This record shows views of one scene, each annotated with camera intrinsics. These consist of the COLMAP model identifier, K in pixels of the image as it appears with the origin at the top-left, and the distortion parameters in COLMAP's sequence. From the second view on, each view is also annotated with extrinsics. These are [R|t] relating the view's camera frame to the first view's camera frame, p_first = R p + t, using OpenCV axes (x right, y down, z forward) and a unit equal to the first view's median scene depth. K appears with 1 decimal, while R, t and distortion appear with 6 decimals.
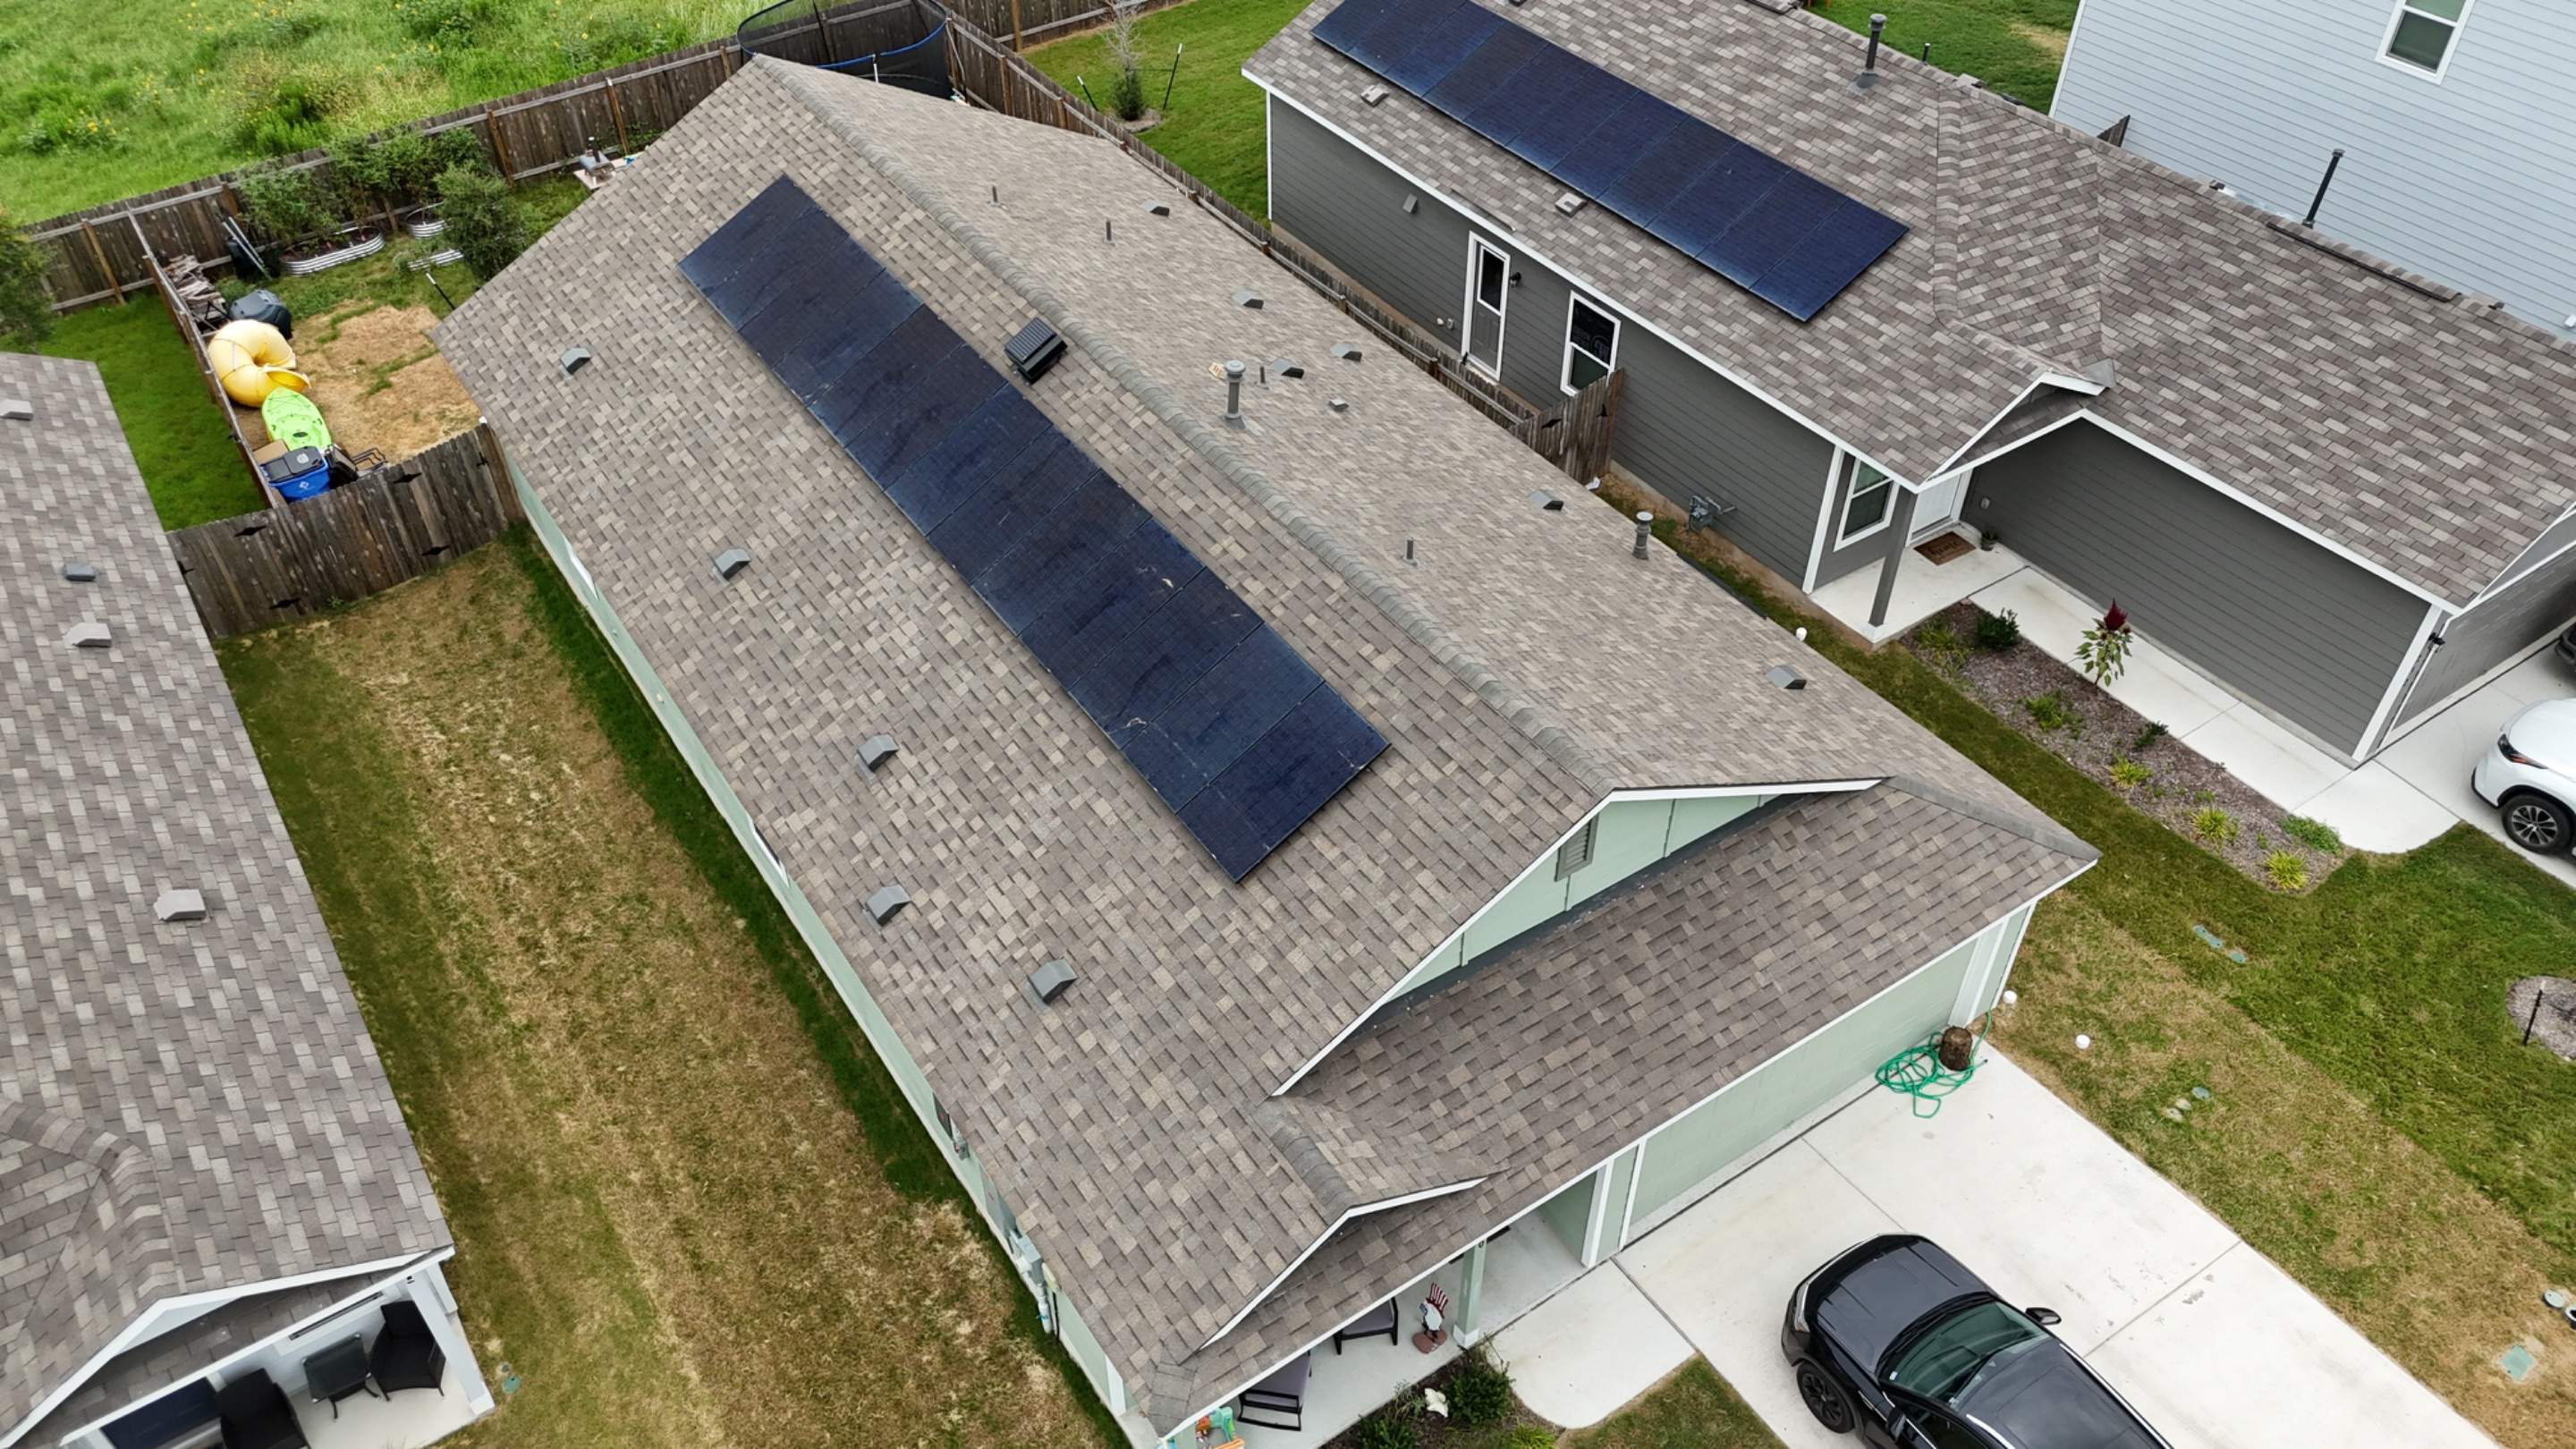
lens RADIAL K [[1901.7, 0, 1291.2], [0, 1901.7, 715.3], [0, 0, 1]] dist [0.071734, -0.067144]
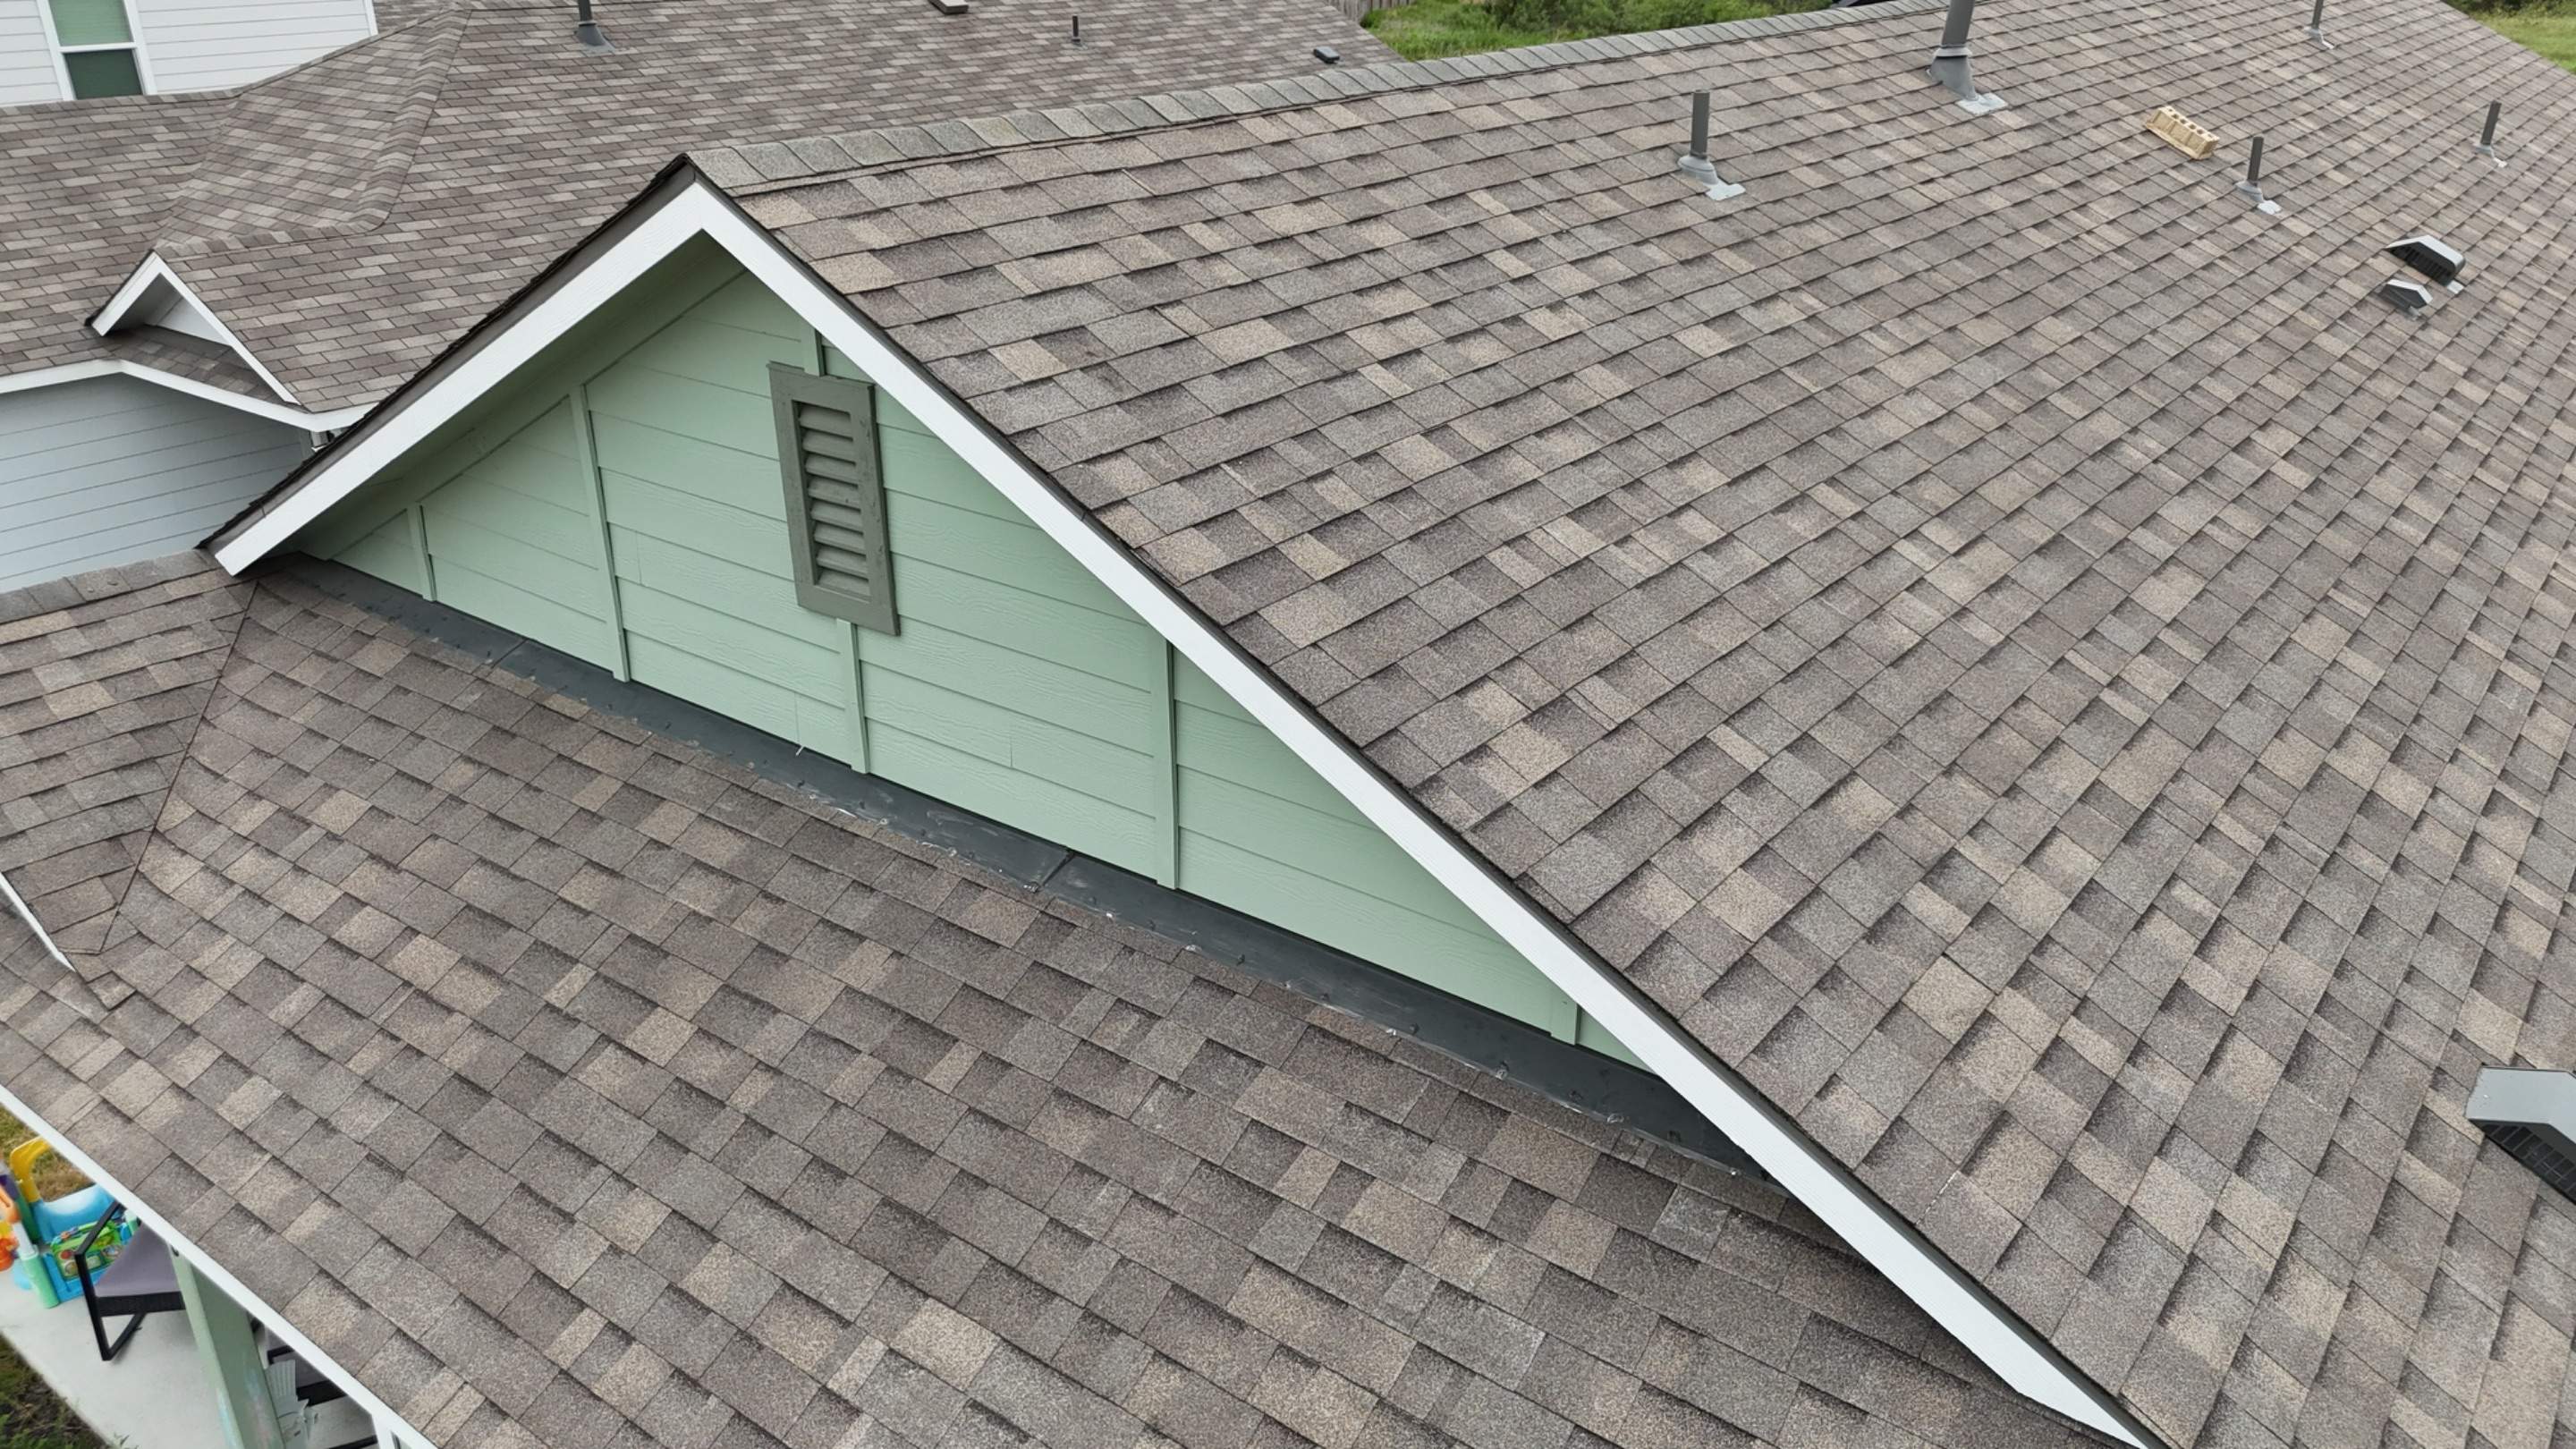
lens RADIAL K [[1901.7, 0, 1291.8], [0, 1901.7, 718.6], [0, 0, 1]] dist [0.071734, -0.067144]
pose [[0.316116, 0.383575, -0.867722, 0.319818], [-0.627709, 0.770369, 0.111862, 0.008470], [0.711374, 0.509315, 0.484299, 0.632094]]
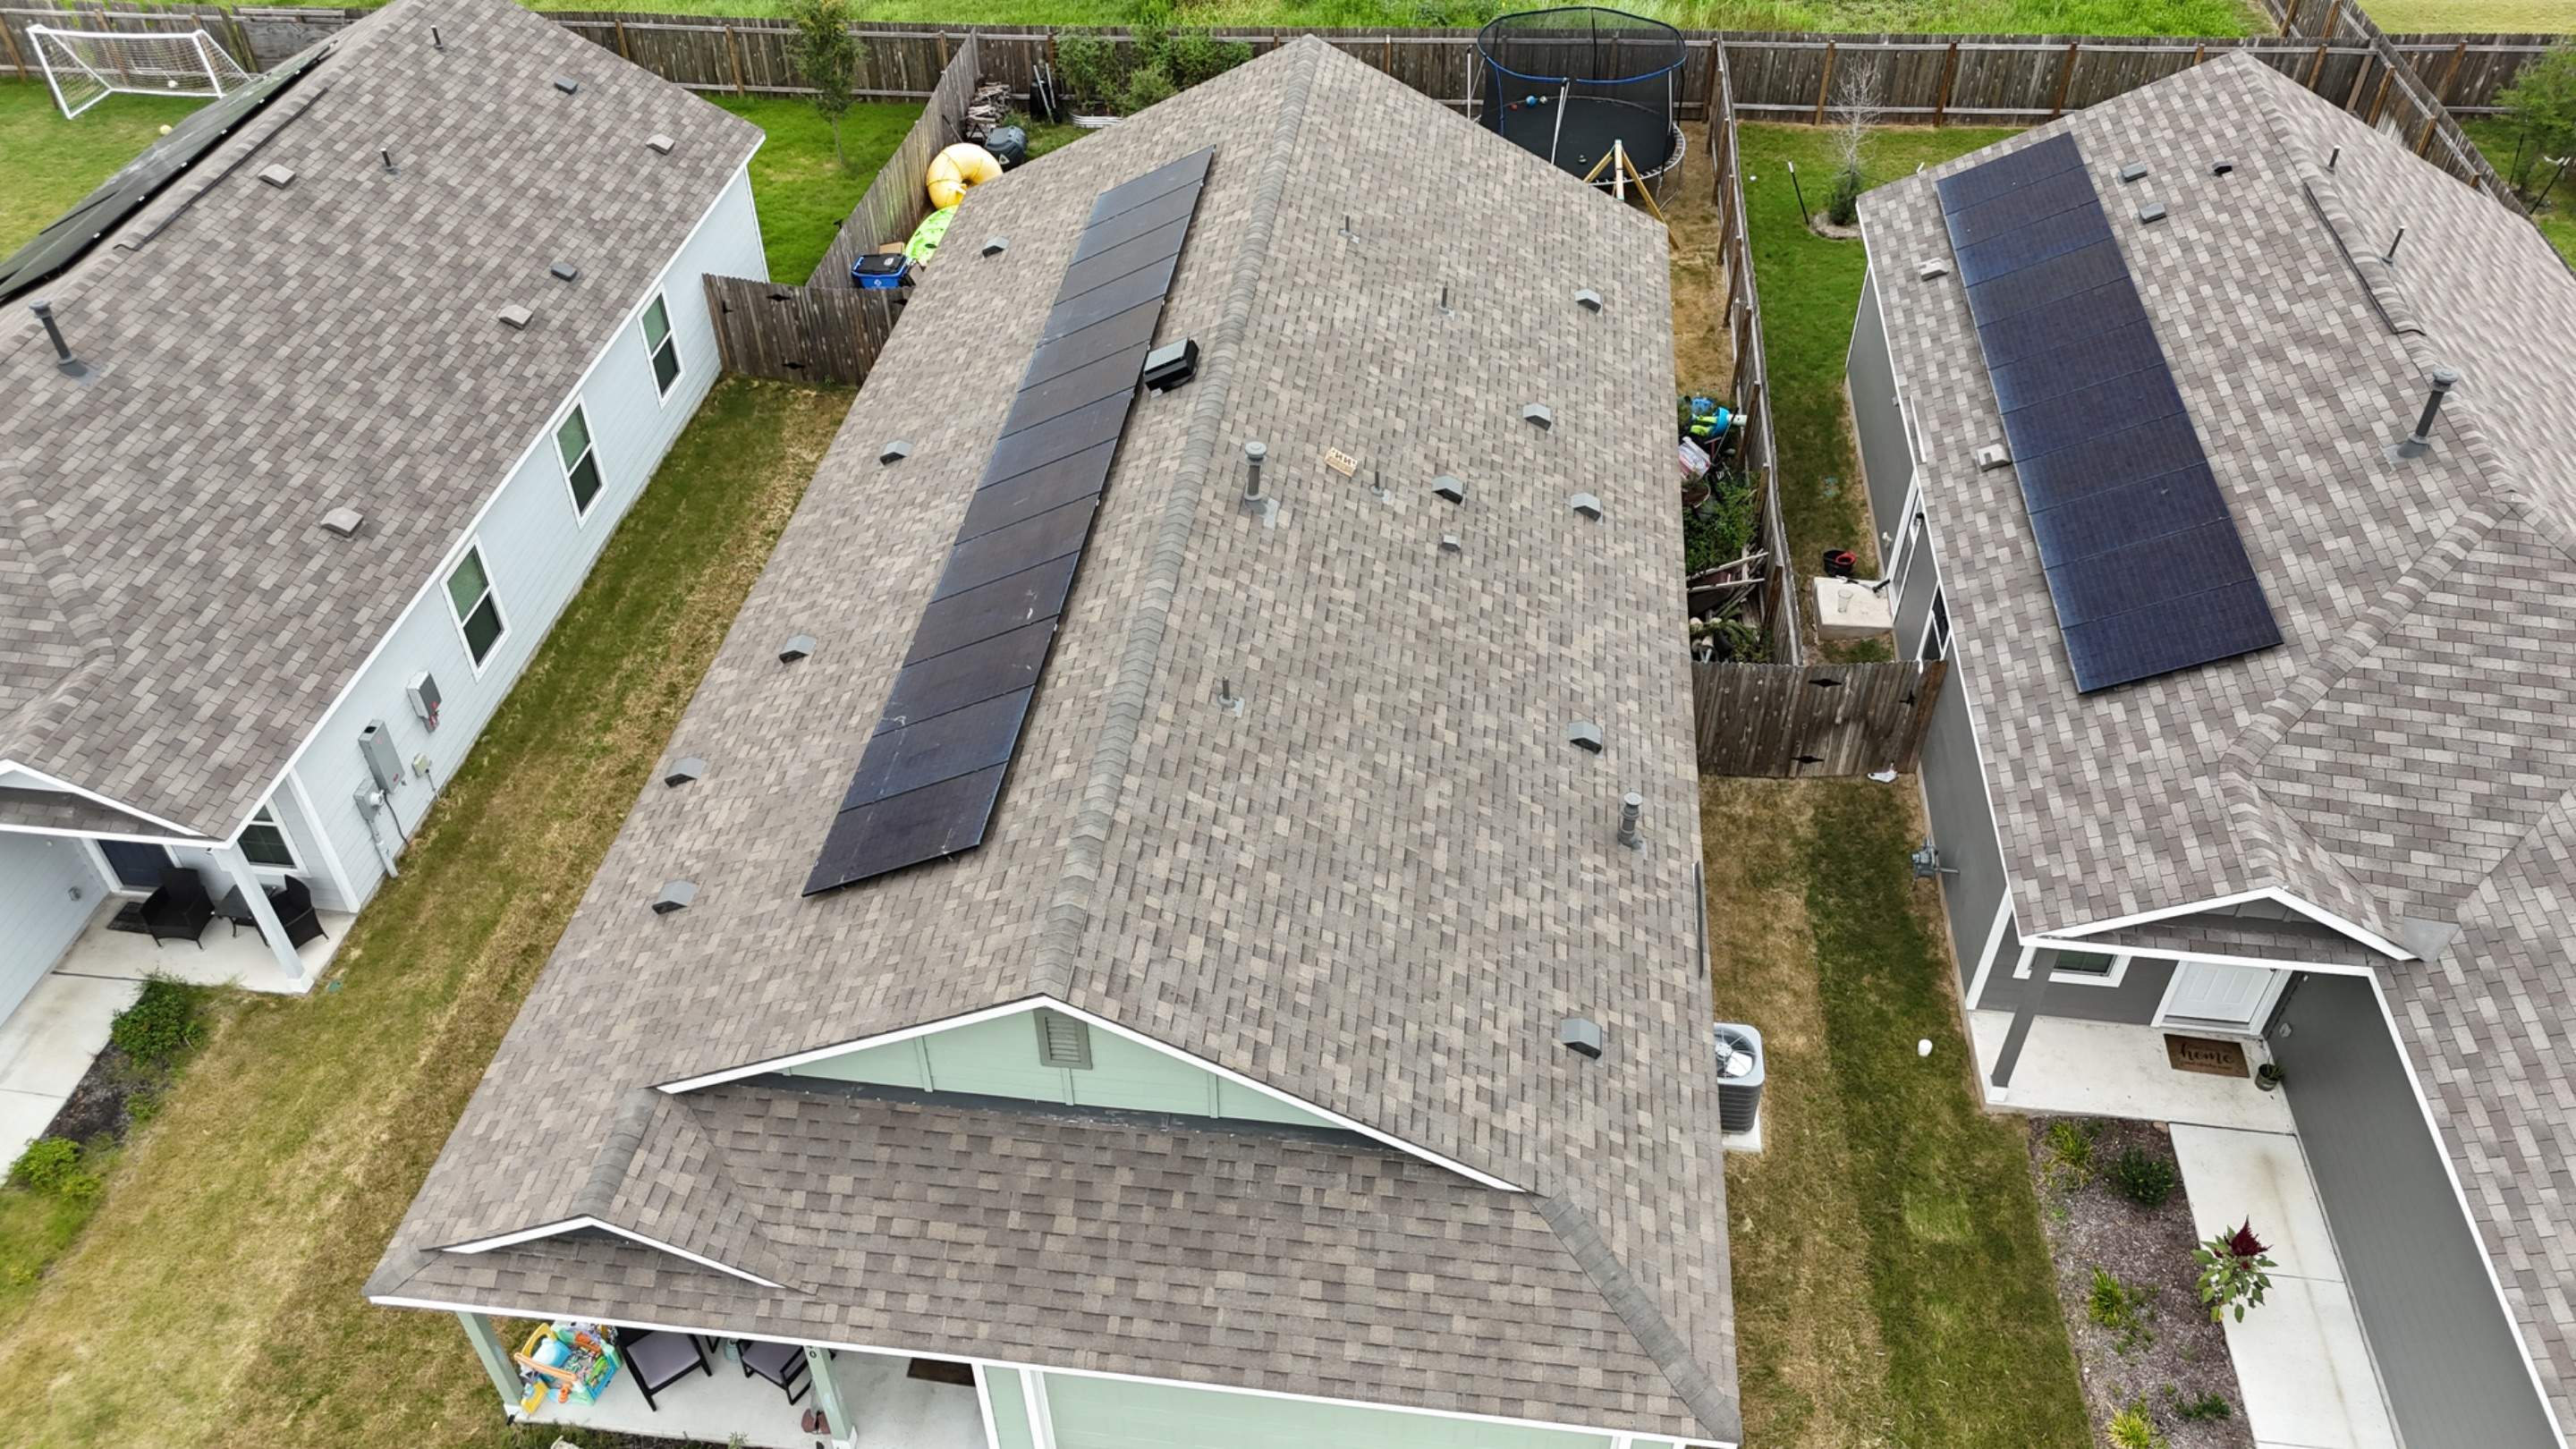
lens RADIAL K [[1901.7, 0, 1291.0], [0, 1901.7, 710.5], [0, 0, 1]] dist [0.071734, -0.067144]
pose [[0.755697, 0.432755, -0.491574, 0.419148], [-0.434120, 0.892992, 0.118768, -0.155247], [0.490369, 0.123649, 0.862699, 0.174824]]
